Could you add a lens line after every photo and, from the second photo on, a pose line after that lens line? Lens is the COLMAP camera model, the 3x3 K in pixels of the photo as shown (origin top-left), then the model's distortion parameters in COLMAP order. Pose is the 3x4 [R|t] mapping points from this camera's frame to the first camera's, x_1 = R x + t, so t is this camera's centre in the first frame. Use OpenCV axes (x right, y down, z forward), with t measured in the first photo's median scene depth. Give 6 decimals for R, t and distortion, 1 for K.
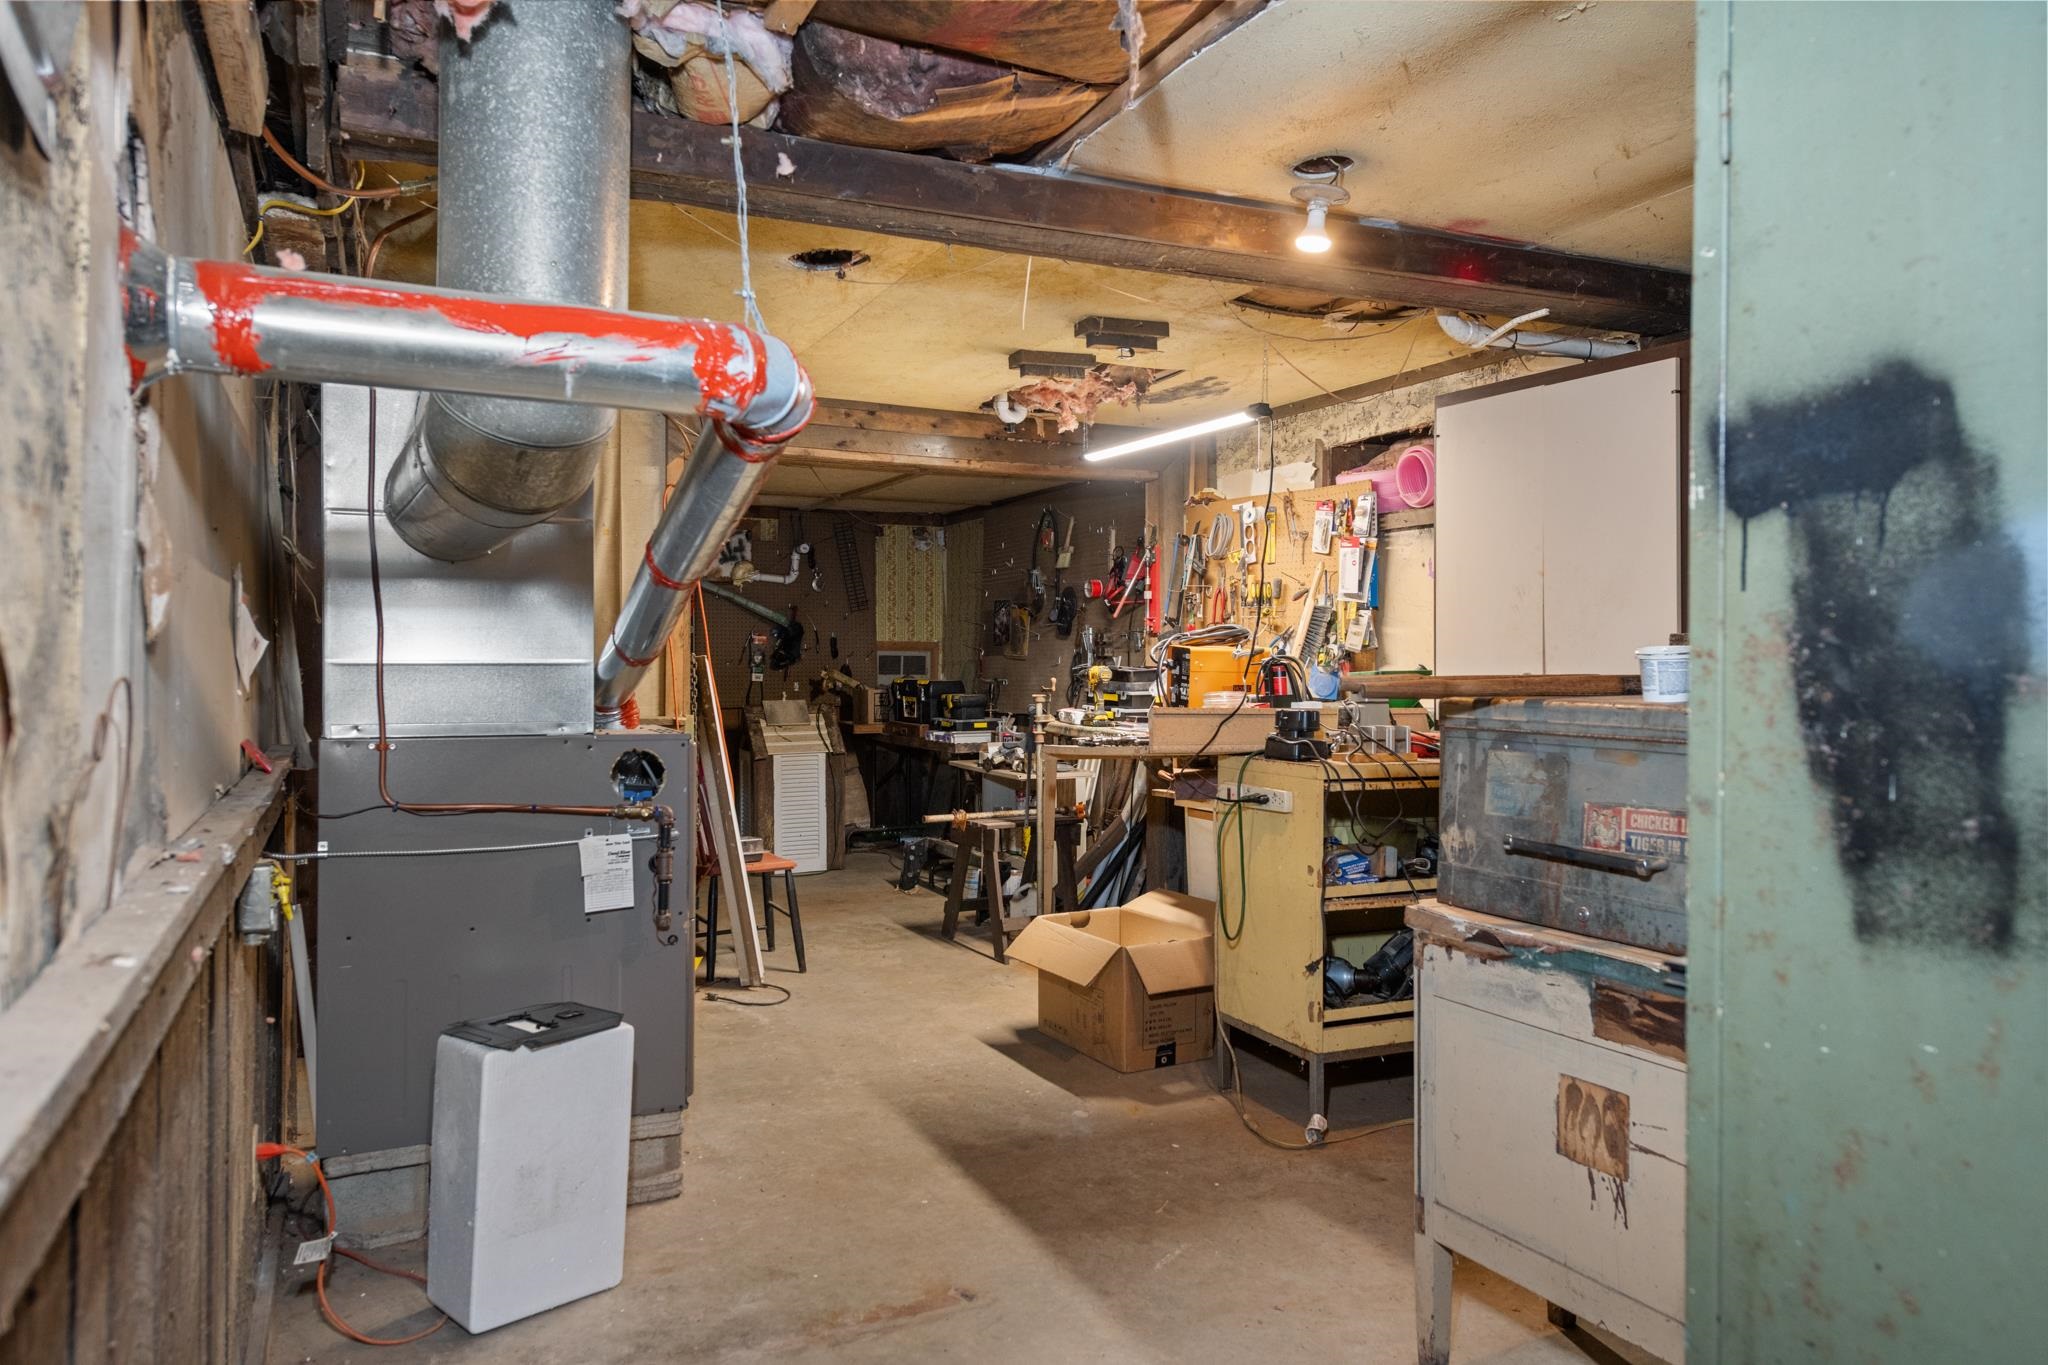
lens RADIAL K [[1397.5, 0, 1021.8], [0, 1397.5, 676.7], [0, 0, 1]] dist [-0.000500, -0.000067]
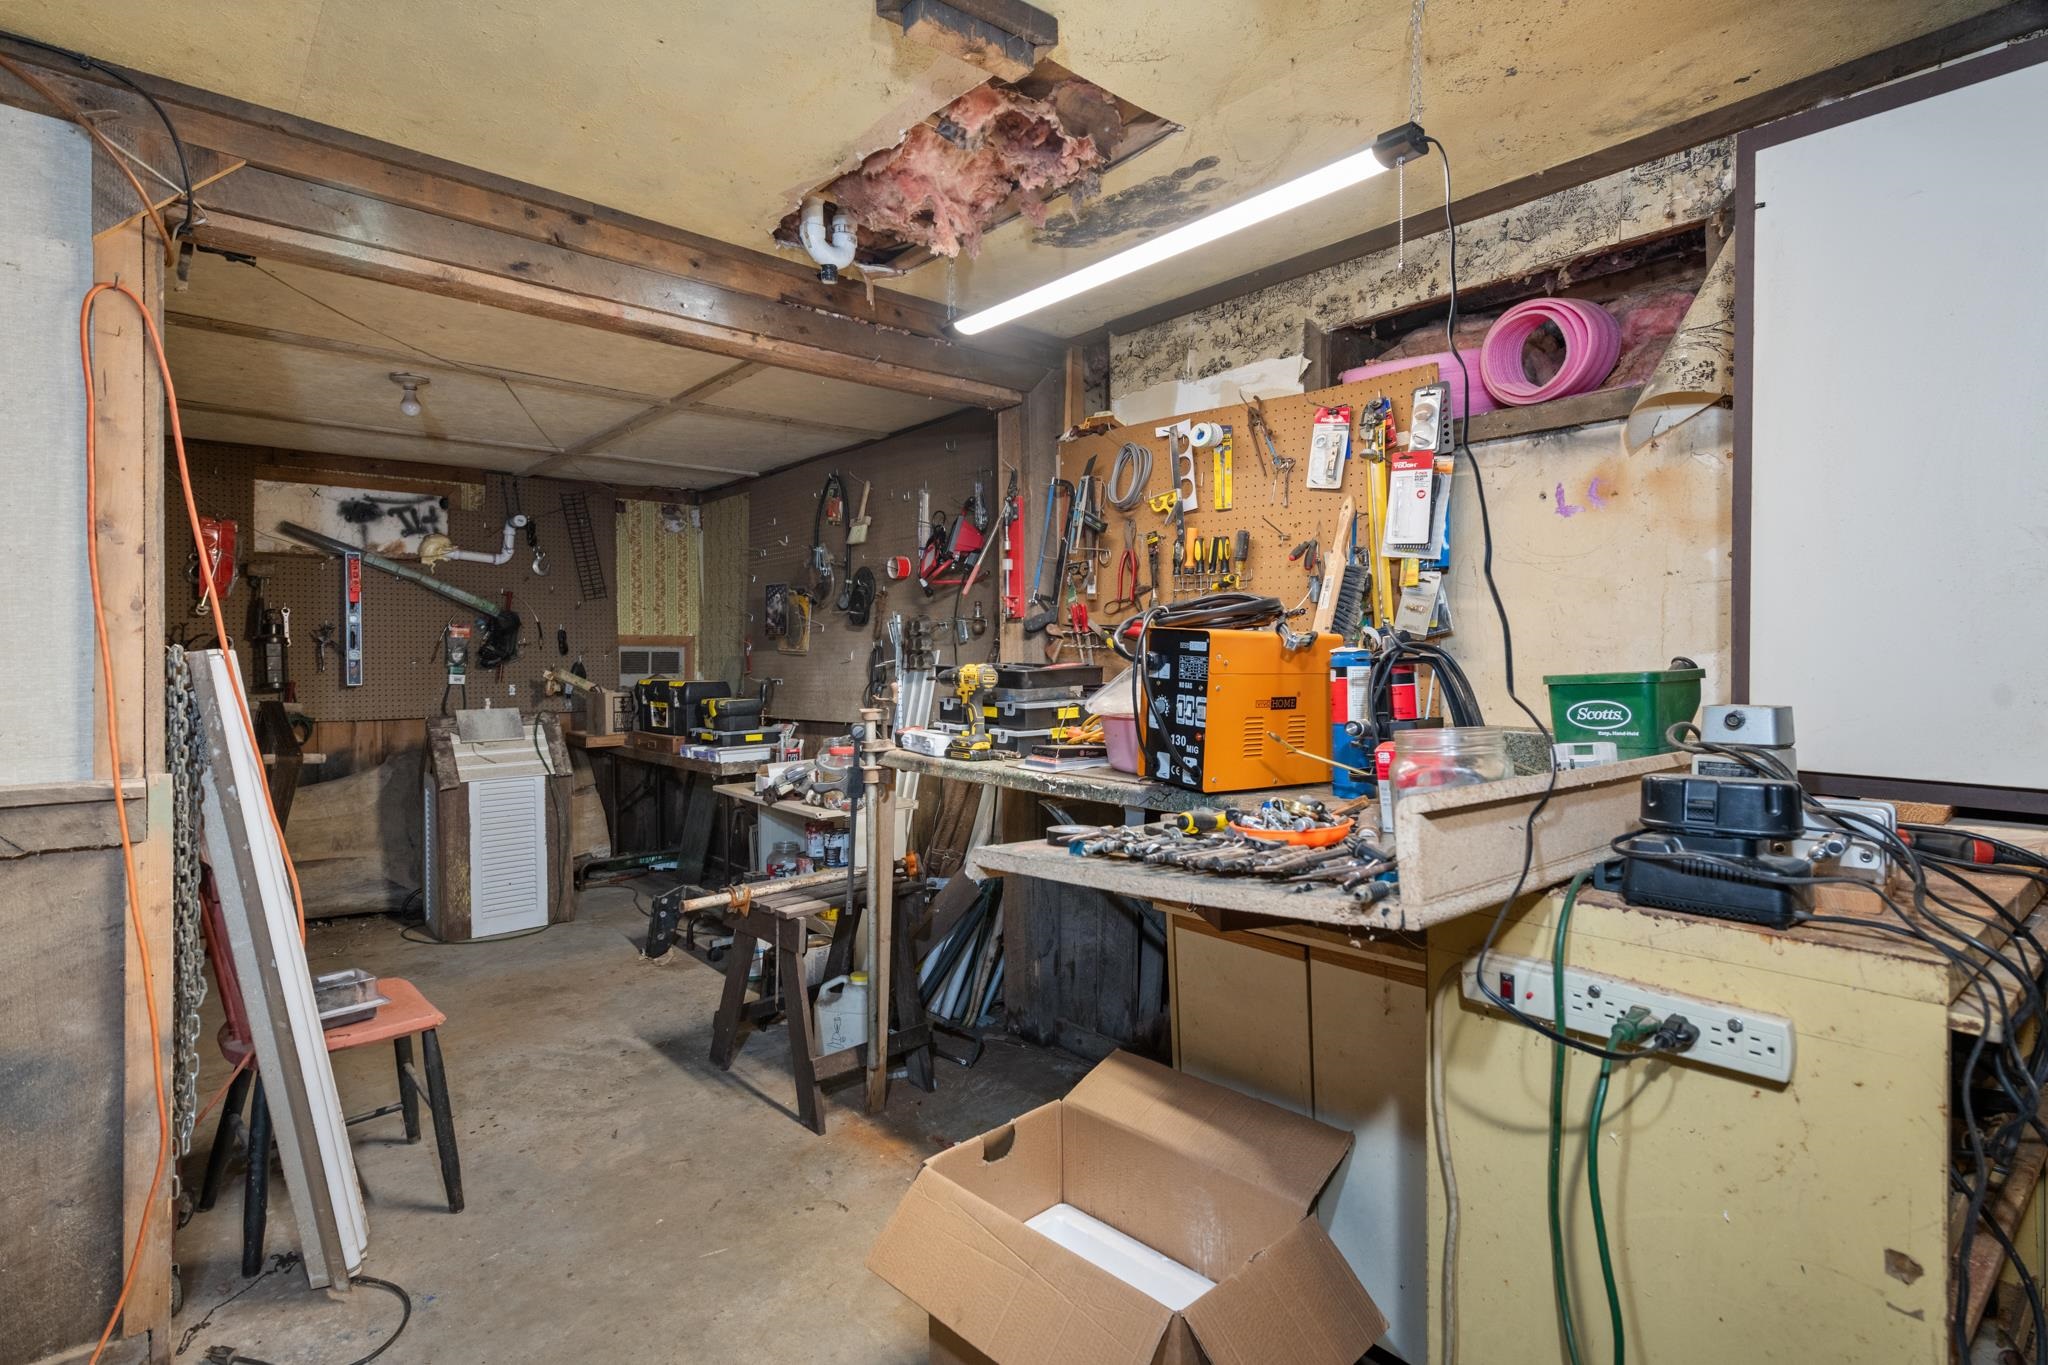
lens RADIAL K [[1052.6, 0, 1061.8], [0, 1052.6, 665.4], [0, 0, 1]] dist [0.005503, -0.000506]
pose [[0.960466, -0.008116, 0.278280, -0.027886], [0.008894, 0.999959, -0.001533, -0.004075], [-0.278257, 0.003948, 0.960499, 0.376560]]
